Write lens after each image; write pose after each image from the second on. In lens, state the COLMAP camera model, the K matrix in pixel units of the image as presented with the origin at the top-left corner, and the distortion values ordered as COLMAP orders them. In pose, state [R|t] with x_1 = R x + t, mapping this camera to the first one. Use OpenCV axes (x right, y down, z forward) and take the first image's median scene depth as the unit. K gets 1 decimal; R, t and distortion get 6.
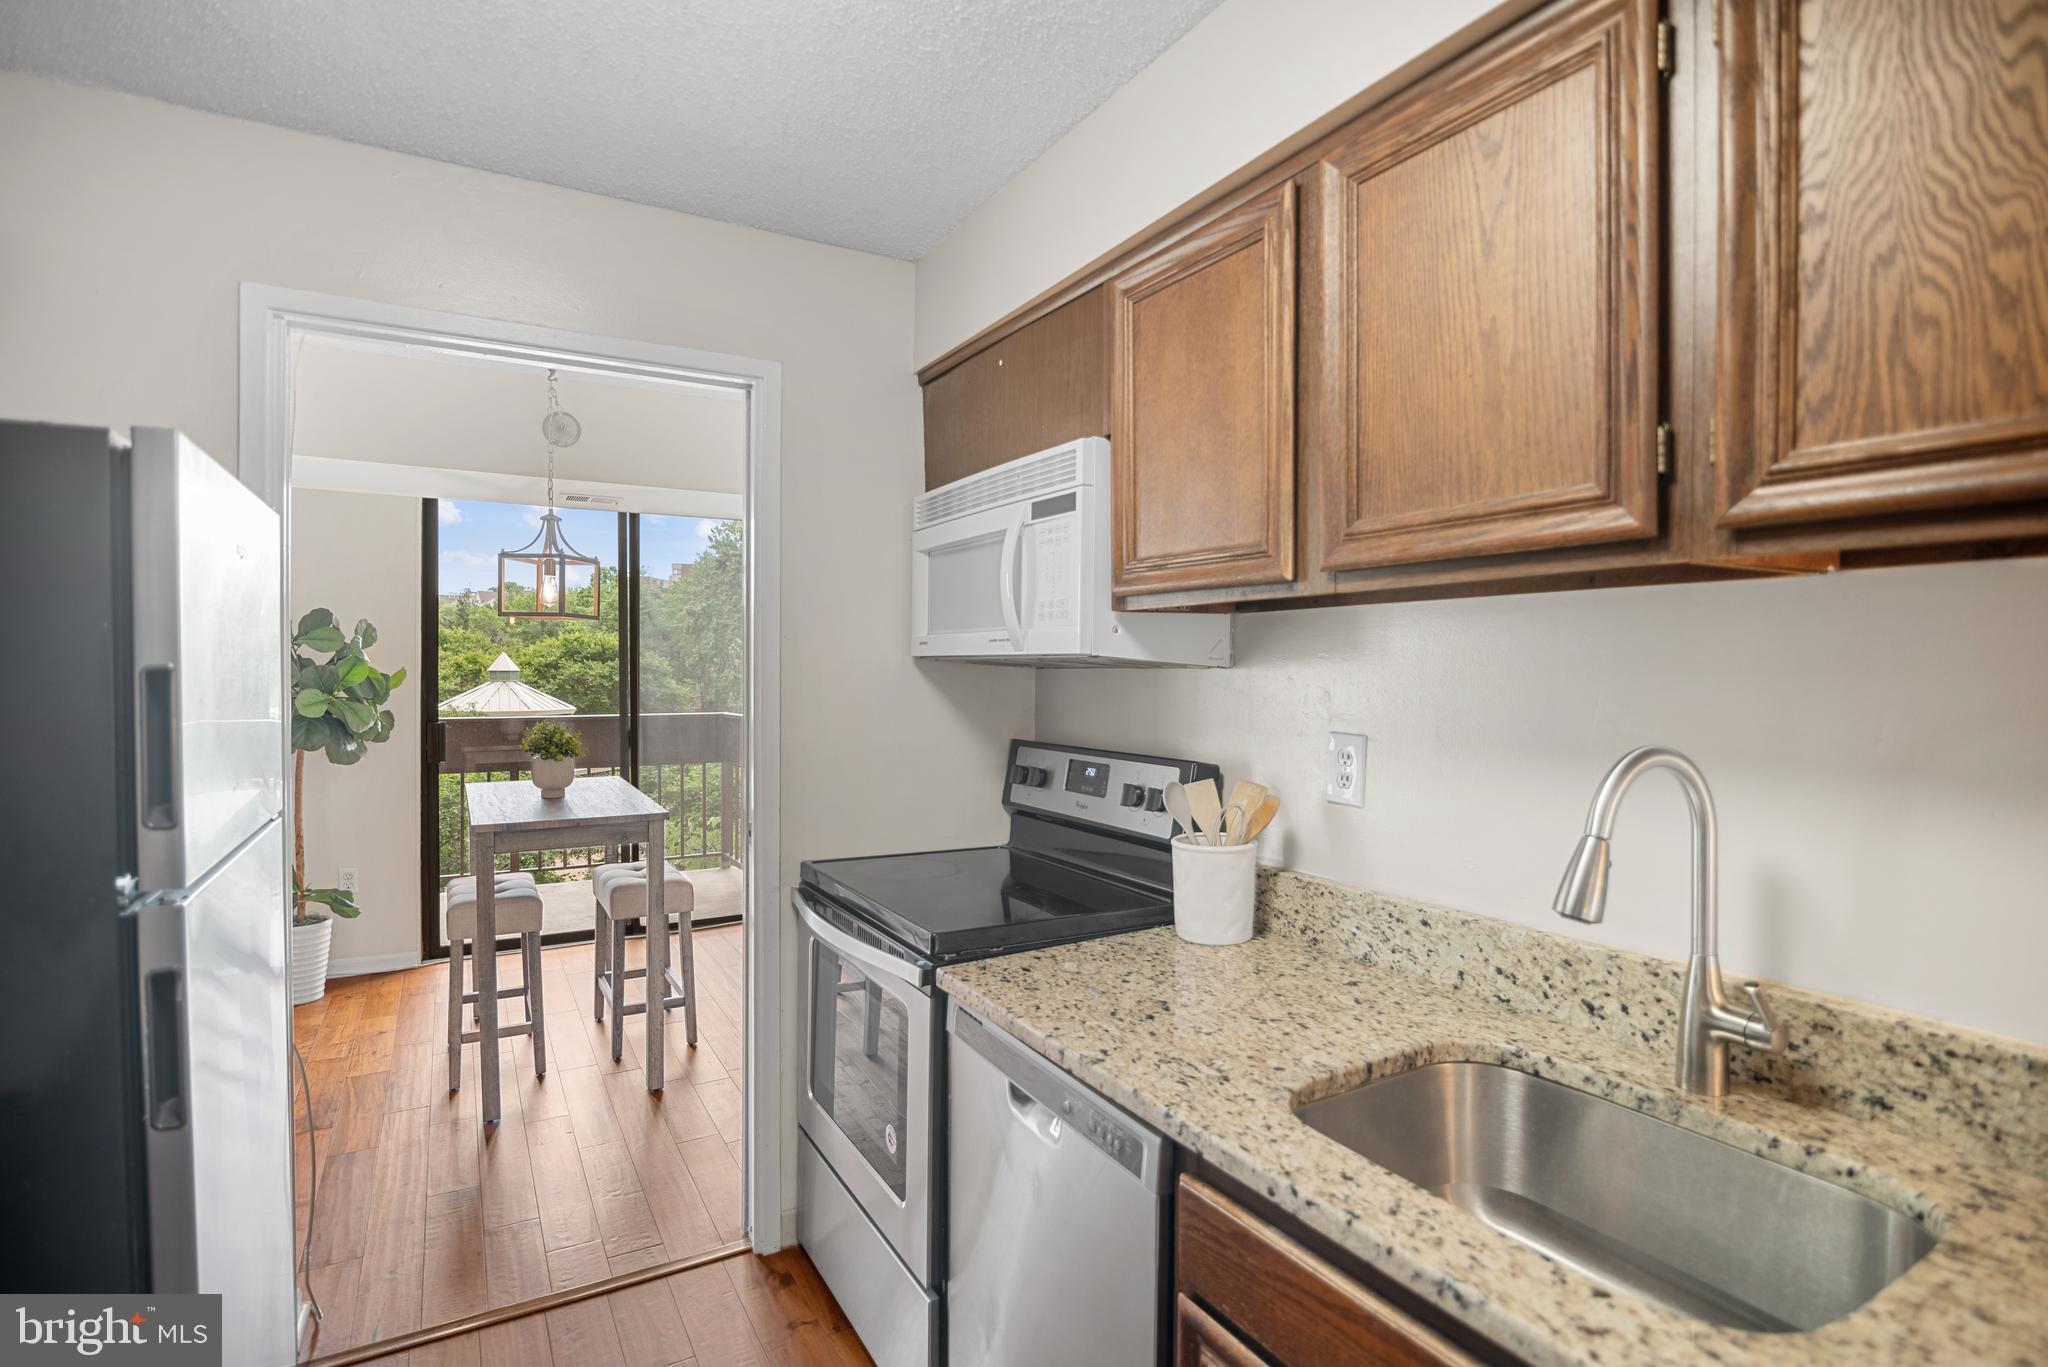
lens RADIAL K [[980.7, 0, 1015.1], [0, 980.7, 682.9], [0, 0, 1]] dist [-0.018426, 0.000035]
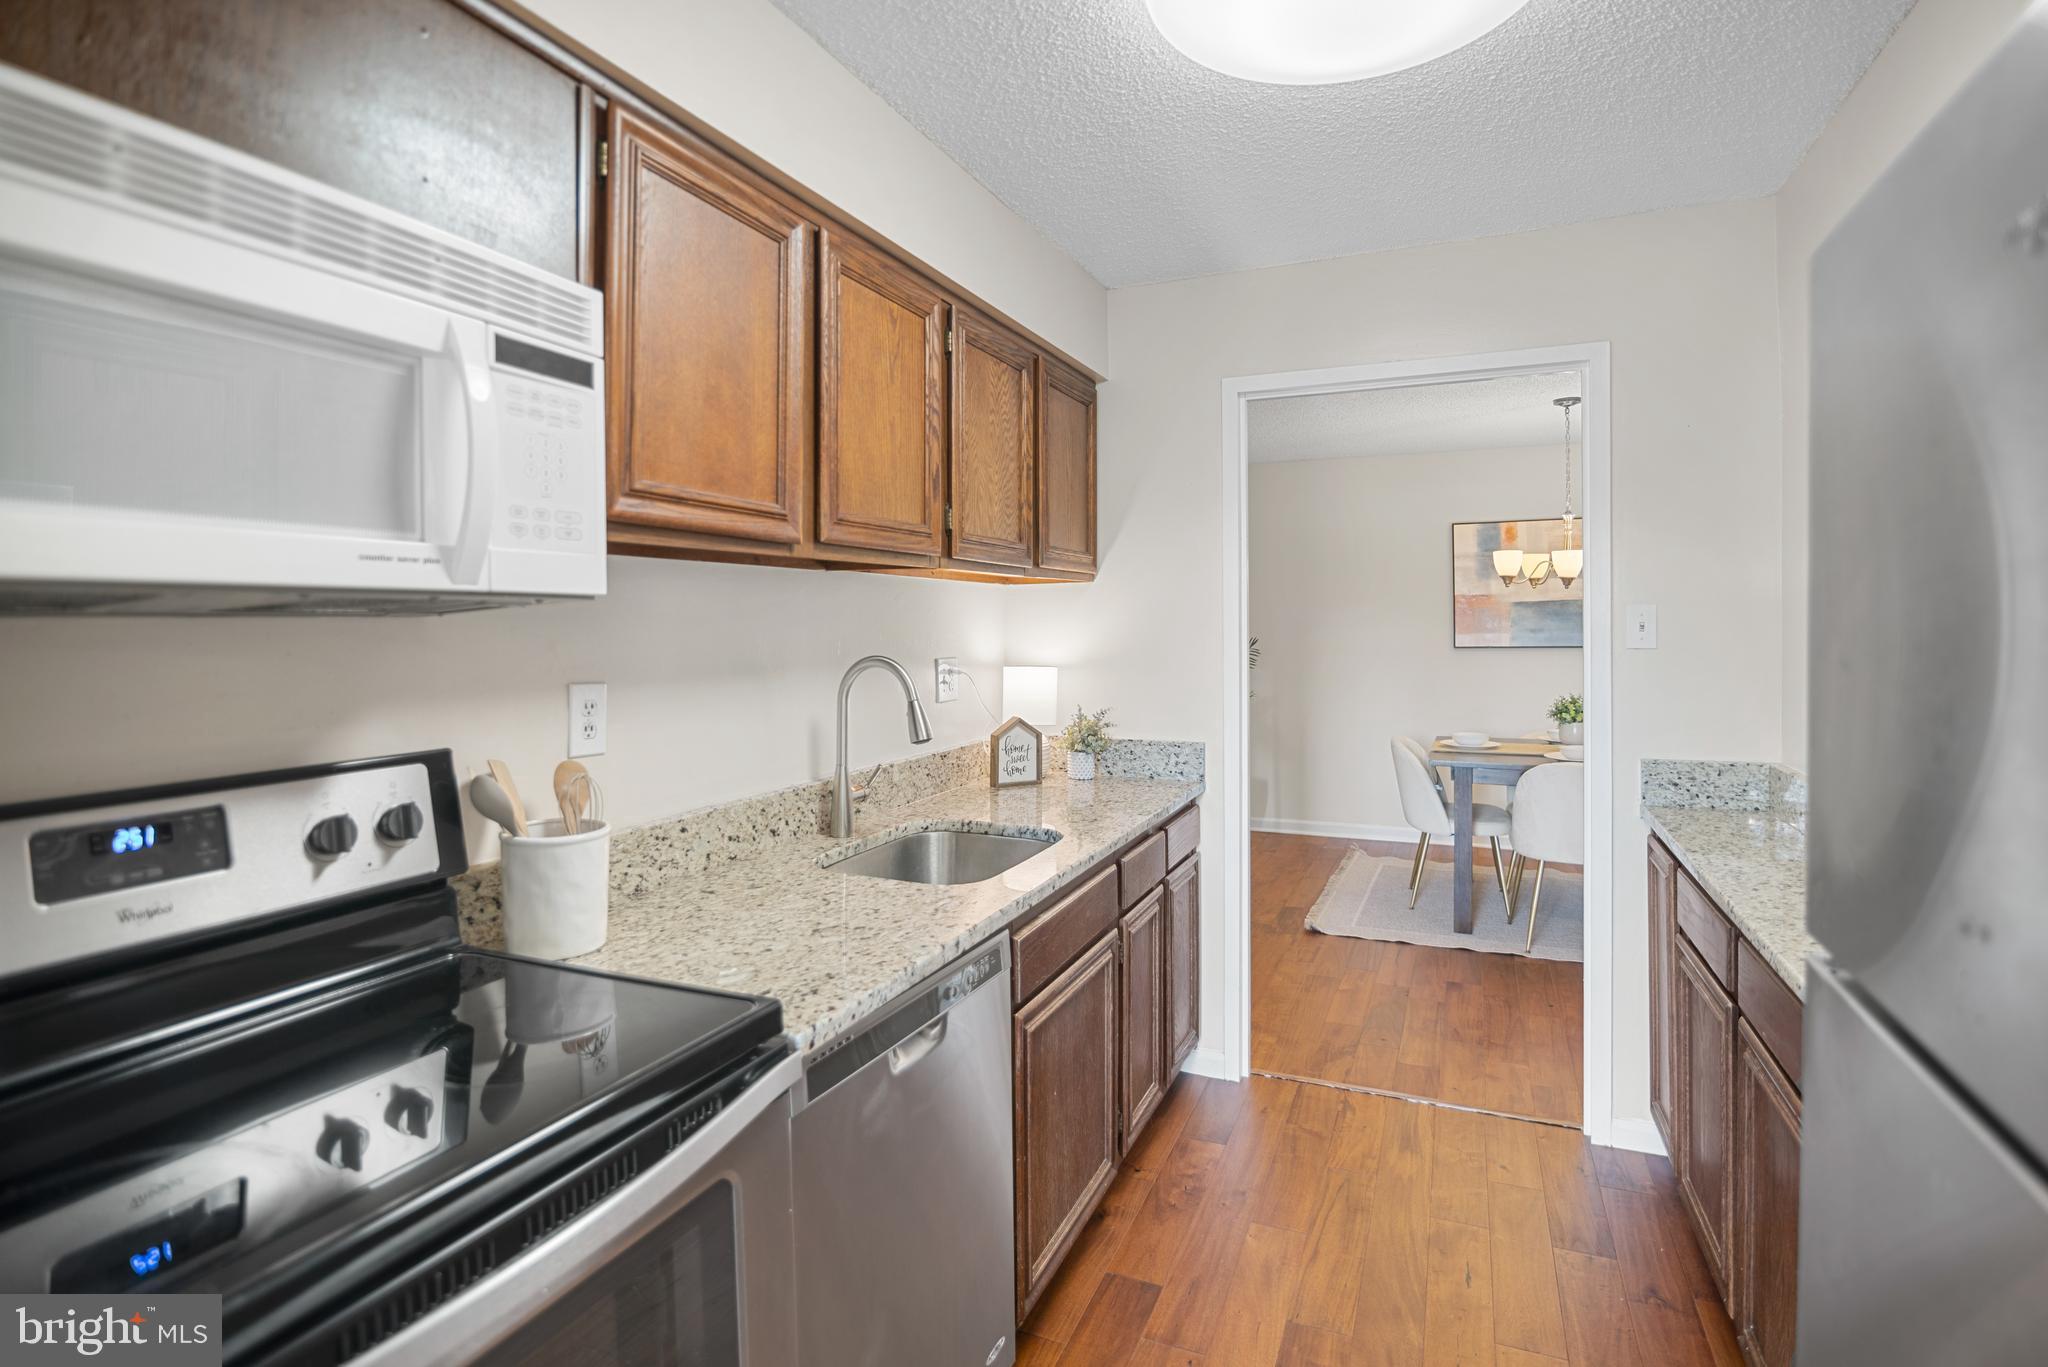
lens RADIAL K [[1015.7, 0, 1025.9], [0, 1015.7, 622.7], [0, 0, 1]] dist [0.000235, 0.000036]
pose [[-0.591791, -0.001739, 0.806090, -0.708451], [0.013276, 0.999841, 0.011904, -0.014313], [-0.805982, 0.017747, -0.591674, 1.189616]]
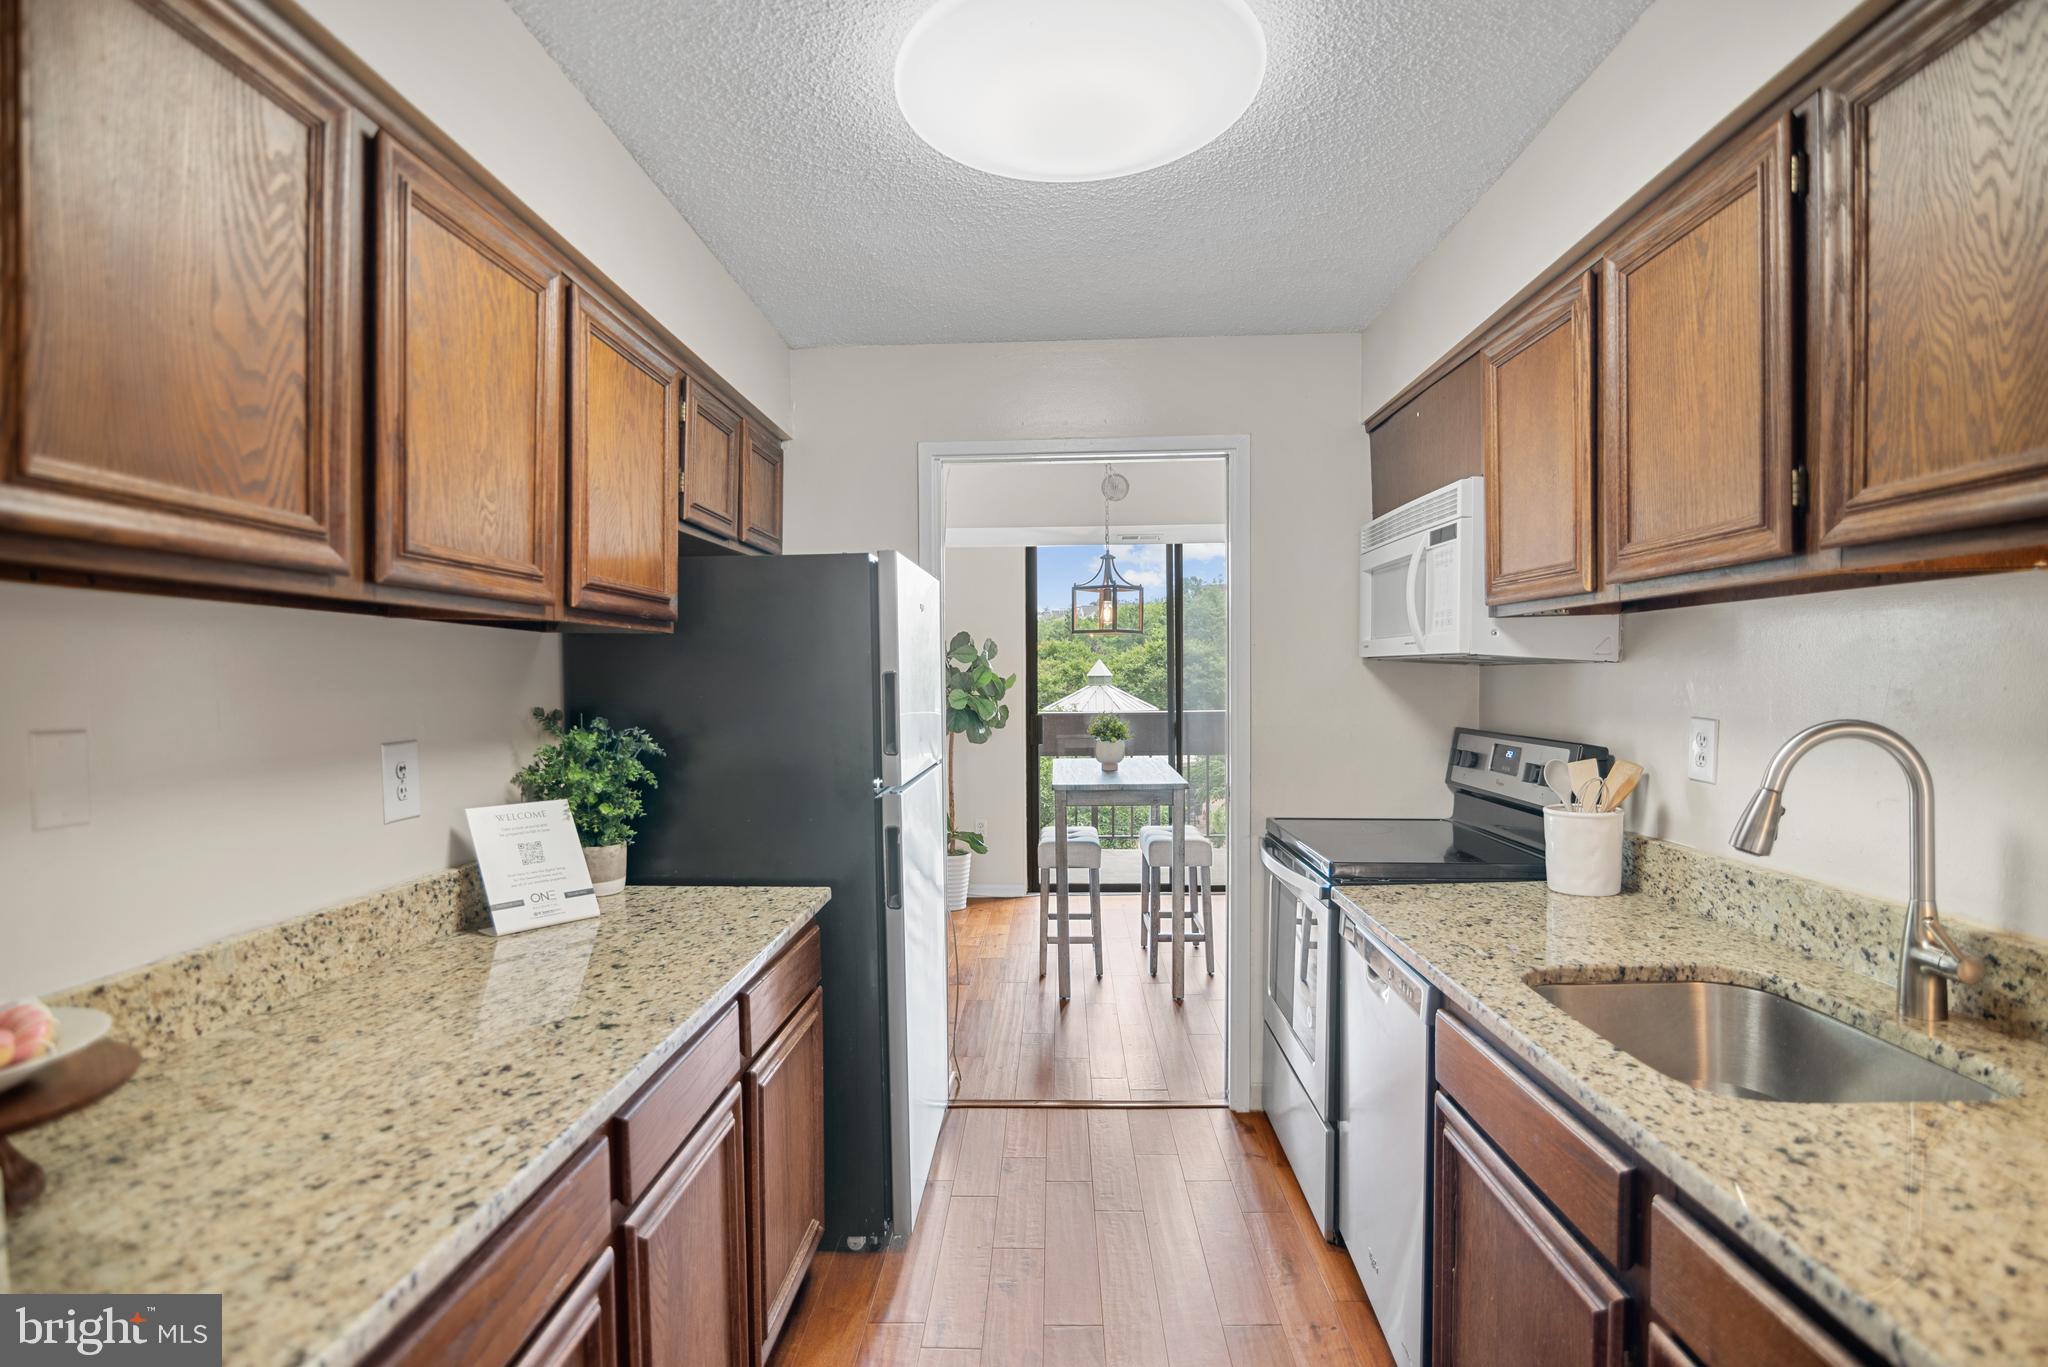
lens RADIAL K [[980.7, 0, 1015.1], [0, 980.7, 682.9], [0, 0, 1]] dist [-0.018426, 0.000035]
pose [[0.841269, -0.008818, -0.540544, 0.265868], [0.007392, 0.999961, -0.004808, 0.010173], [0.540566, 0.000049, 0.841302, -0.354547]]
